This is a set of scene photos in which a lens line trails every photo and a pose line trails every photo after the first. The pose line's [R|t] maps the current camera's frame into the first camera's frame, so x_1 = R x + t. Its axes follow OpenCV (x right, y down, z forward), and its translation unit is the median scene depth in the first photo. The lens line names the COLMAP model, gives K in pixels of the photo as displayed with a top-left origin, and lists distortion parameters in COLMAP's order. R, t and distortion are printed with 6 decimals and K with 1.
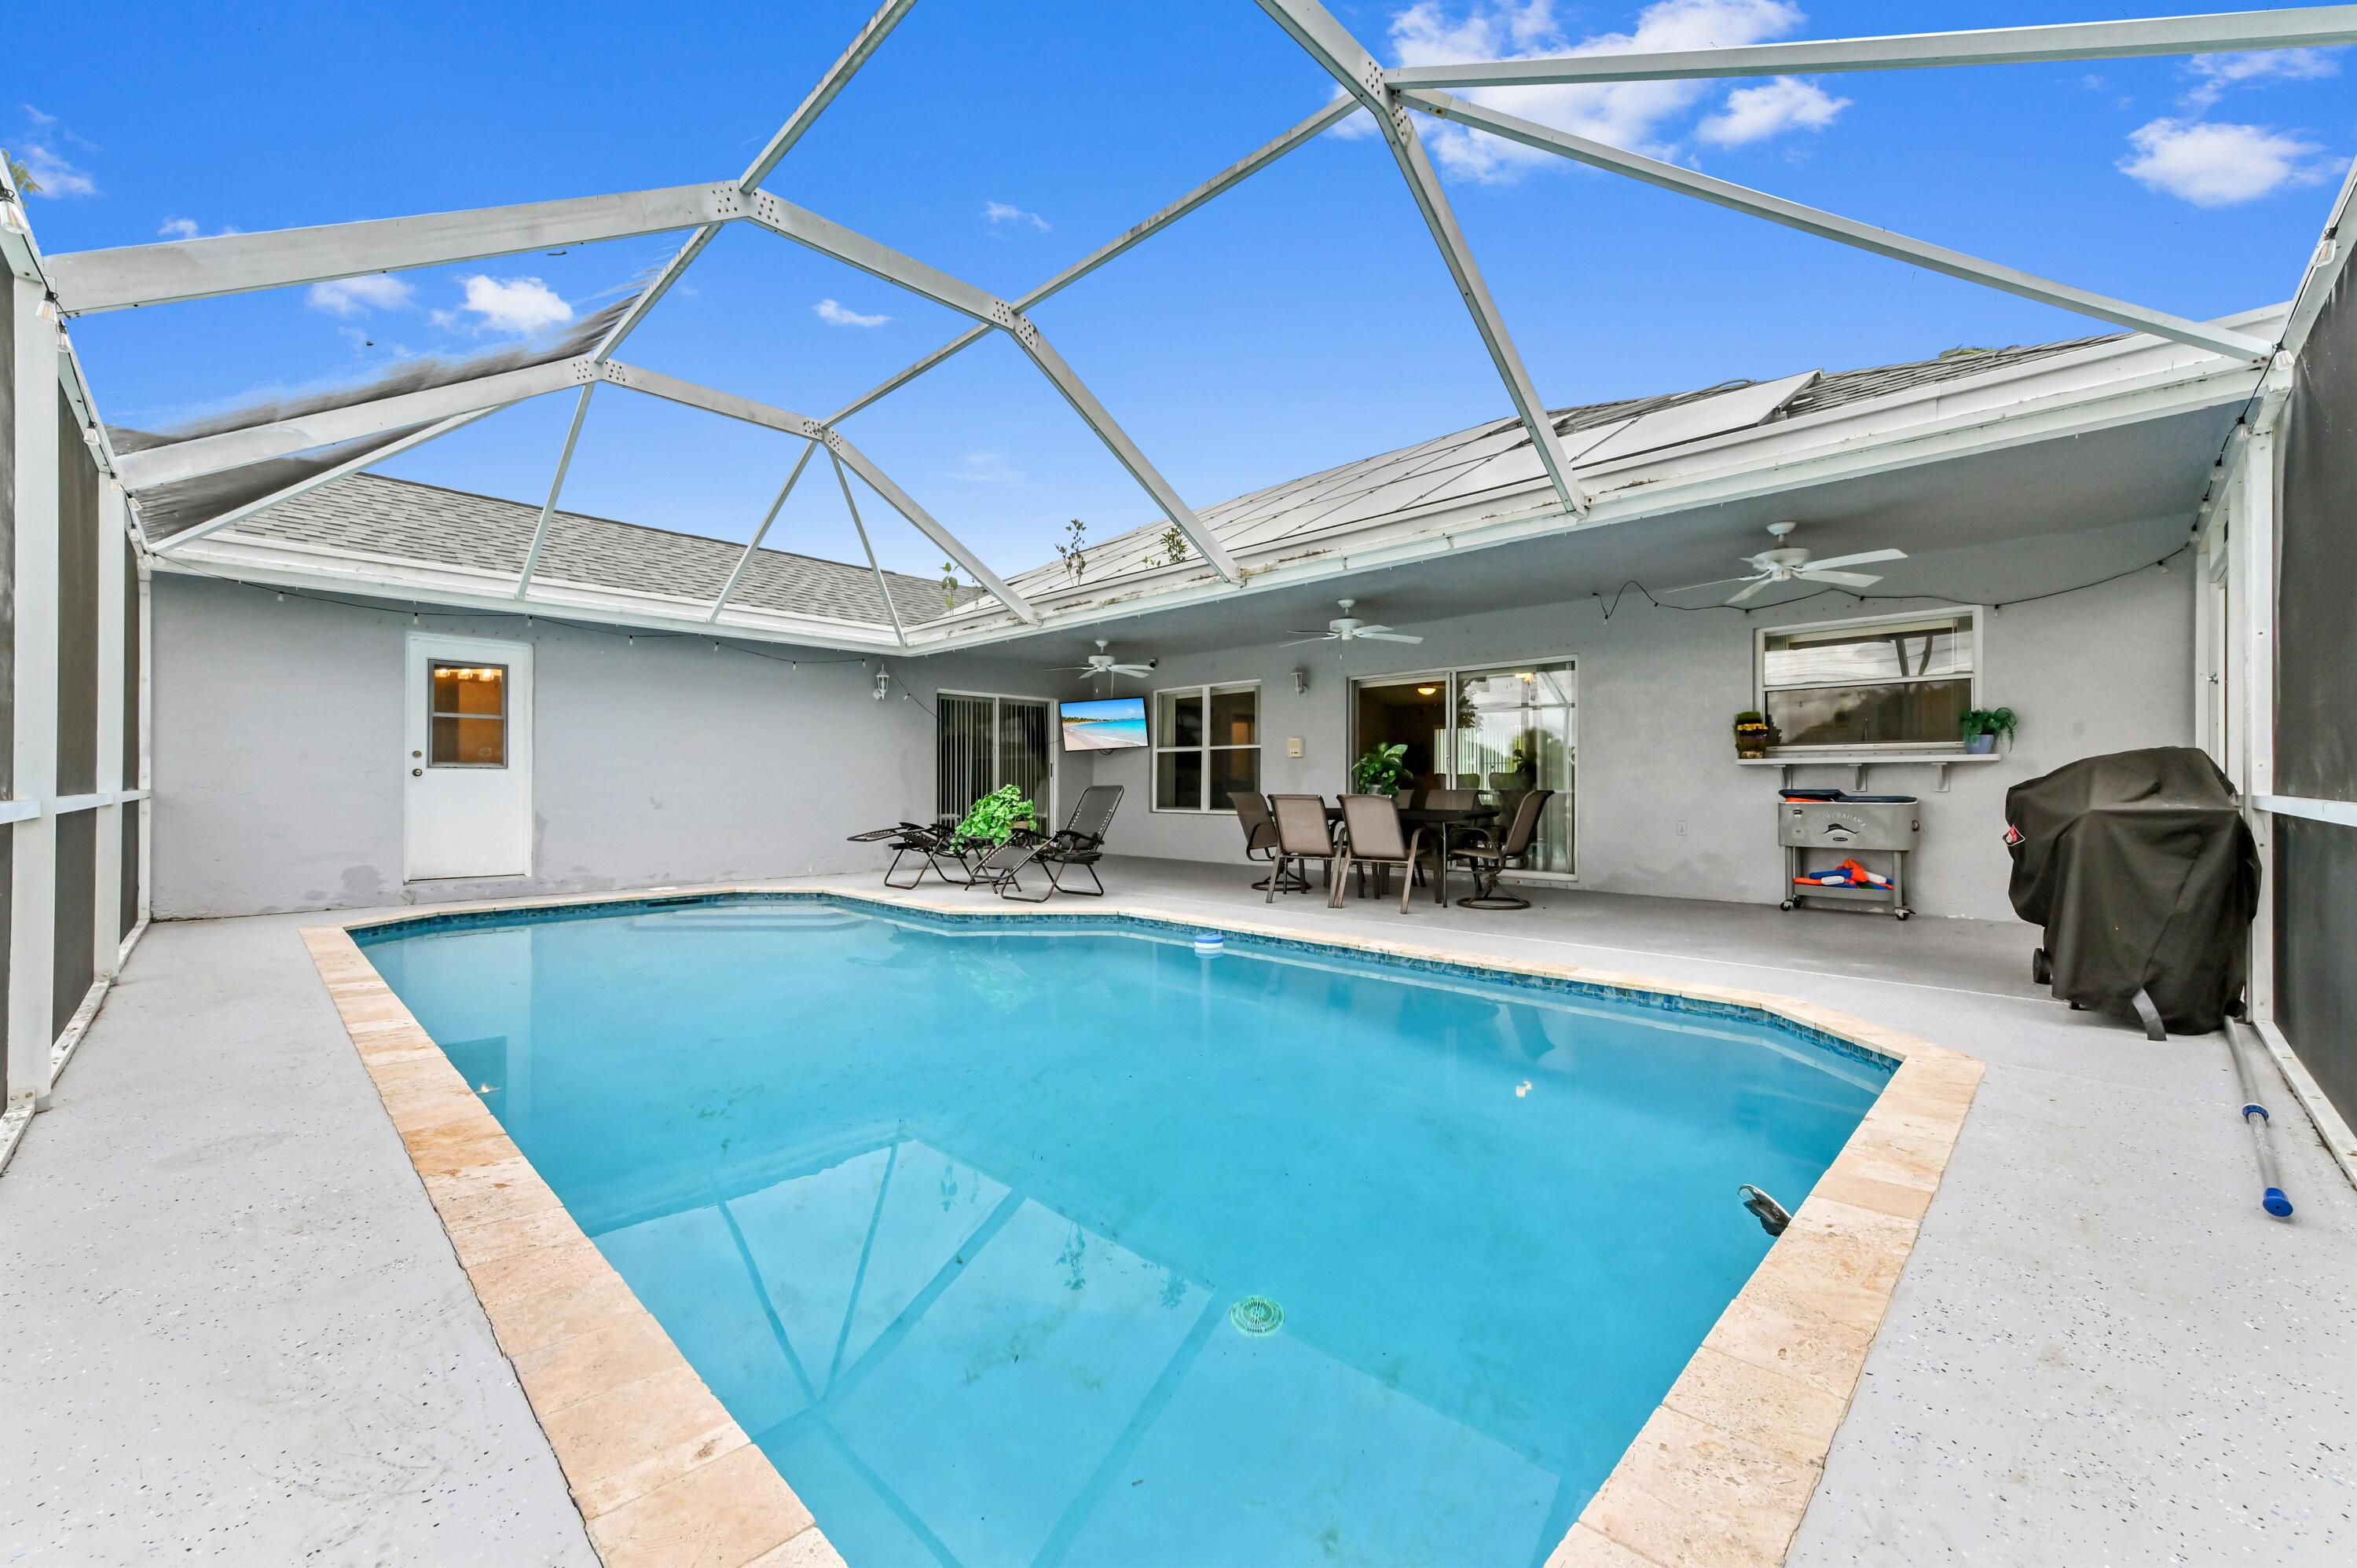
lens RADIAL K [[930.7, 0, 1185.9], [0, 930.7, 790.7], [0, 0, 1]] dist [0.014308, 0.000450]
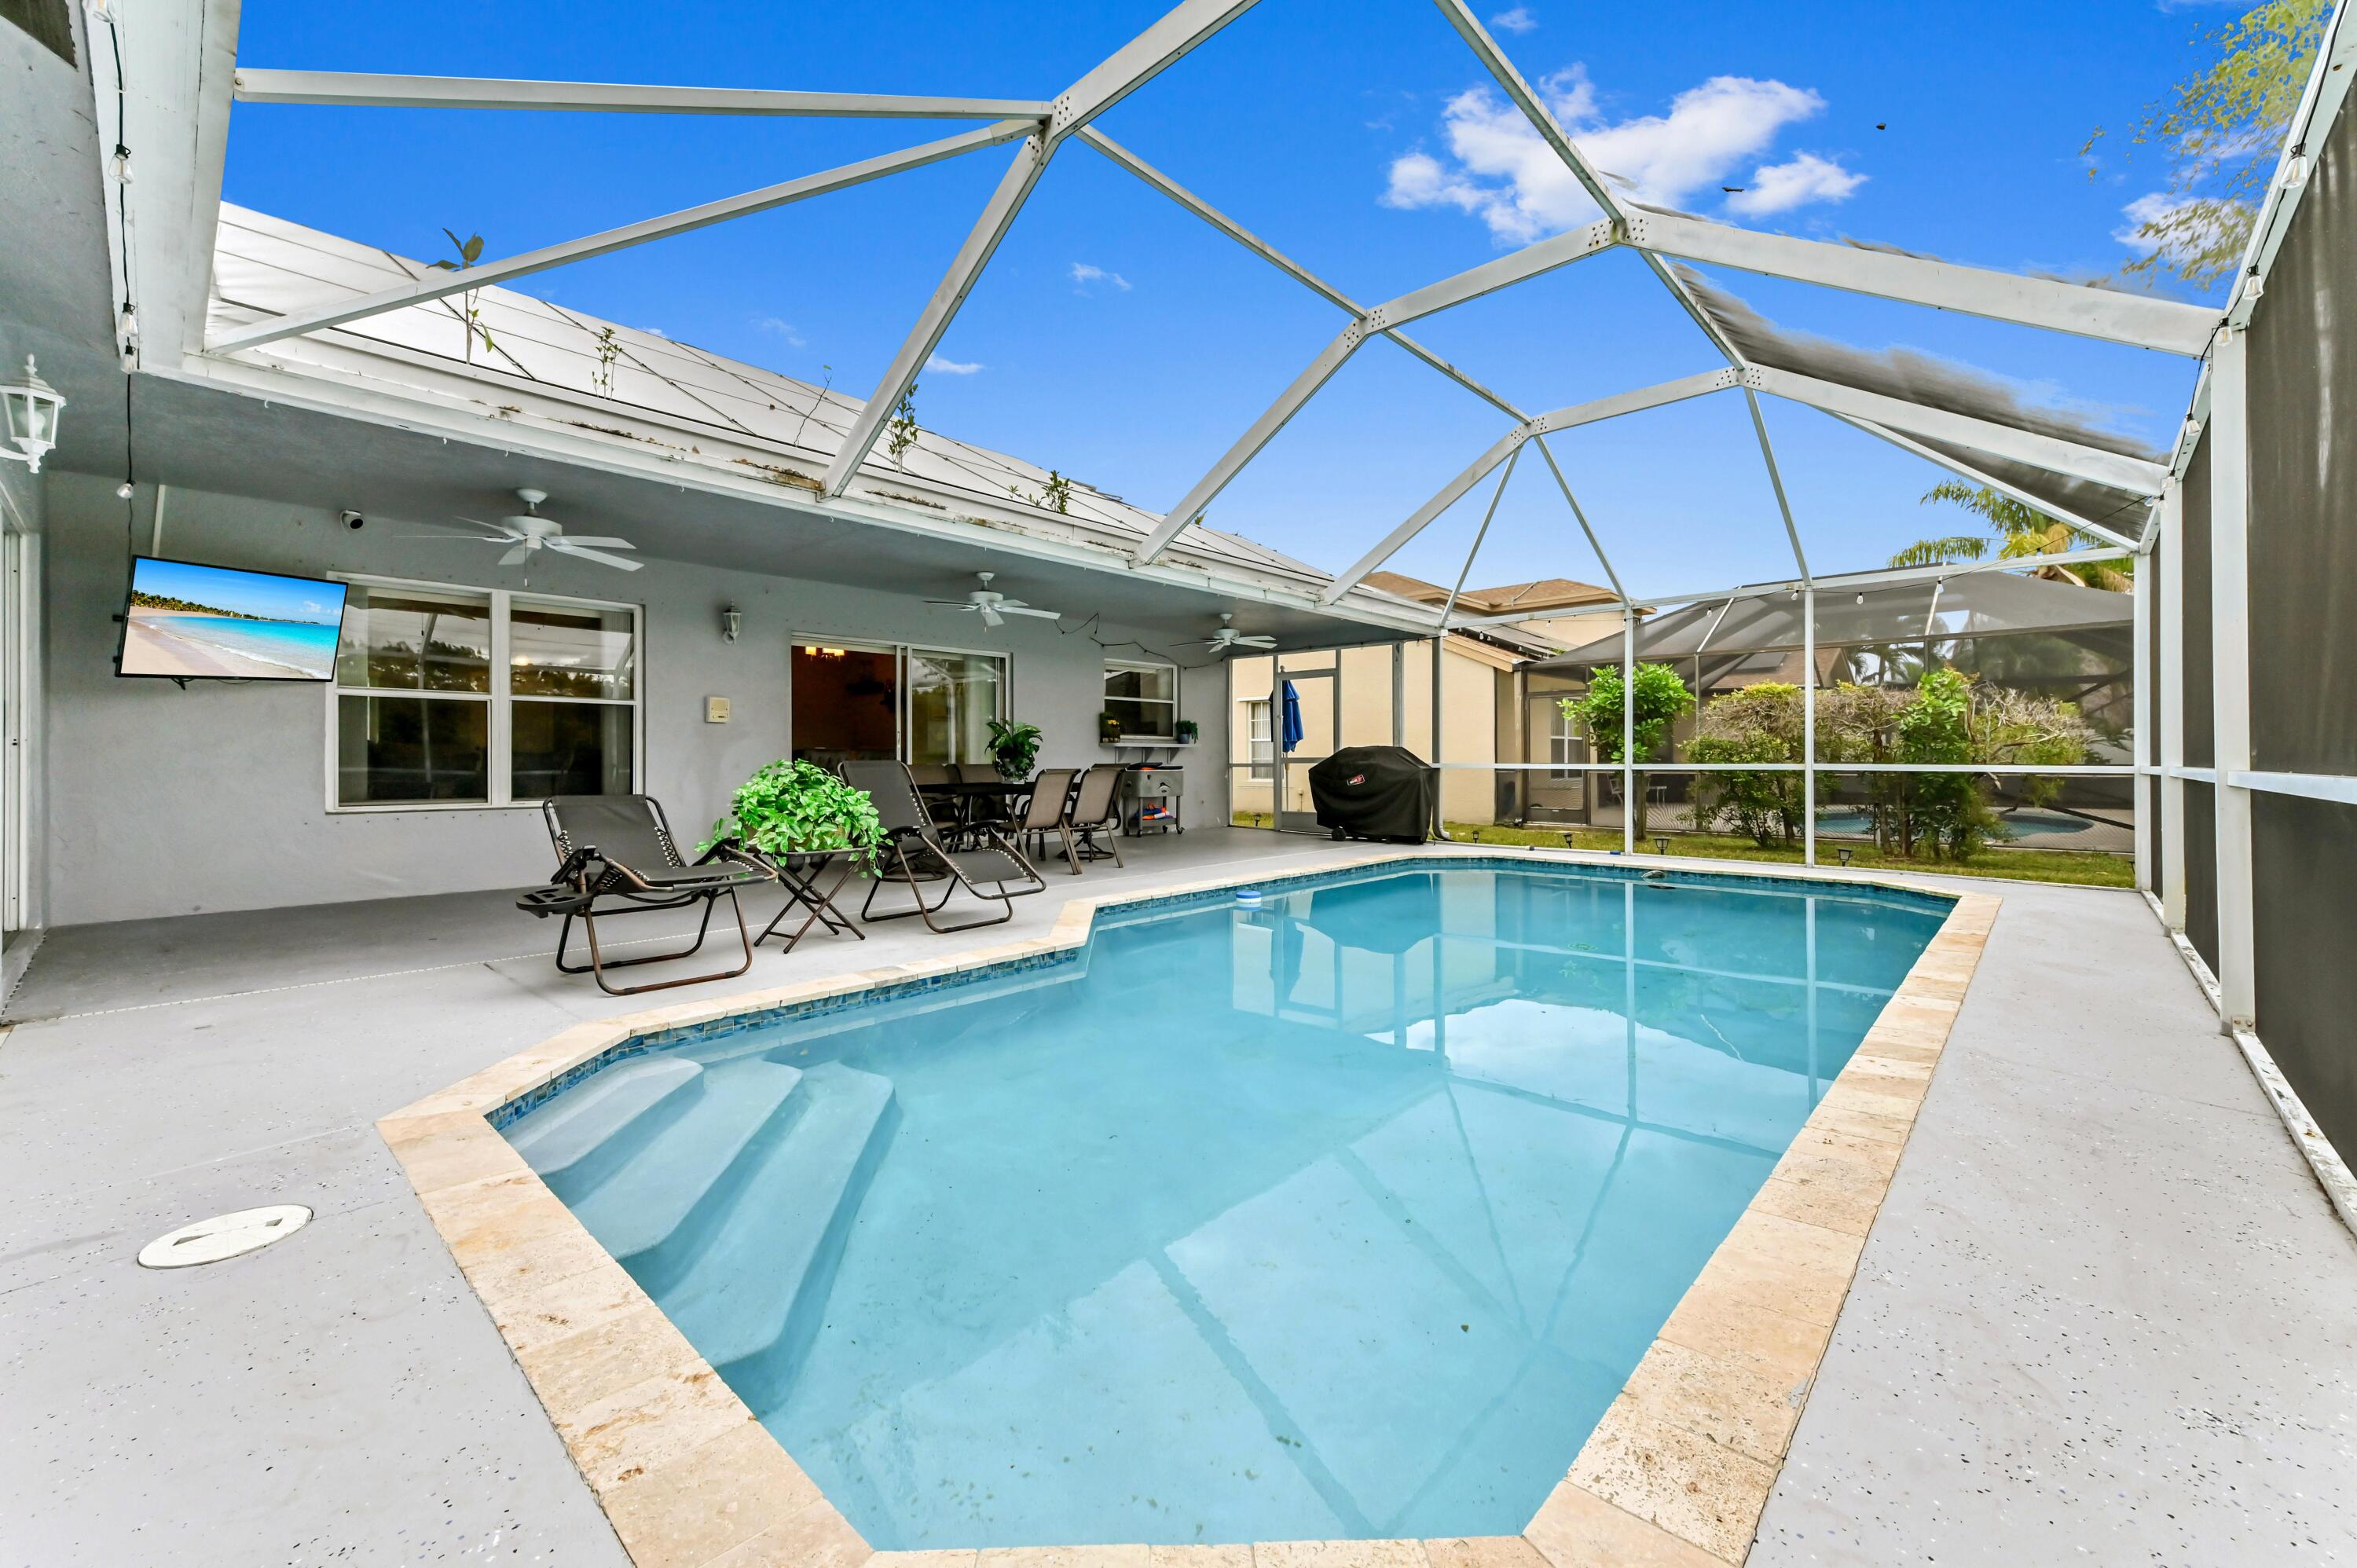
lens RADIAL K [[924.7, 0, 1179.5], [0, 924.7, 775.4], [0, 0, 1]] dist [0.026840, 0.000037]
pose [[-0.032931, -0.020511, 0.999247, -0.591648], [0.006821, 0.999762, 0.020746, -0.005123], [-0.999434, 0.007499, -0.032783, 0.592125]]
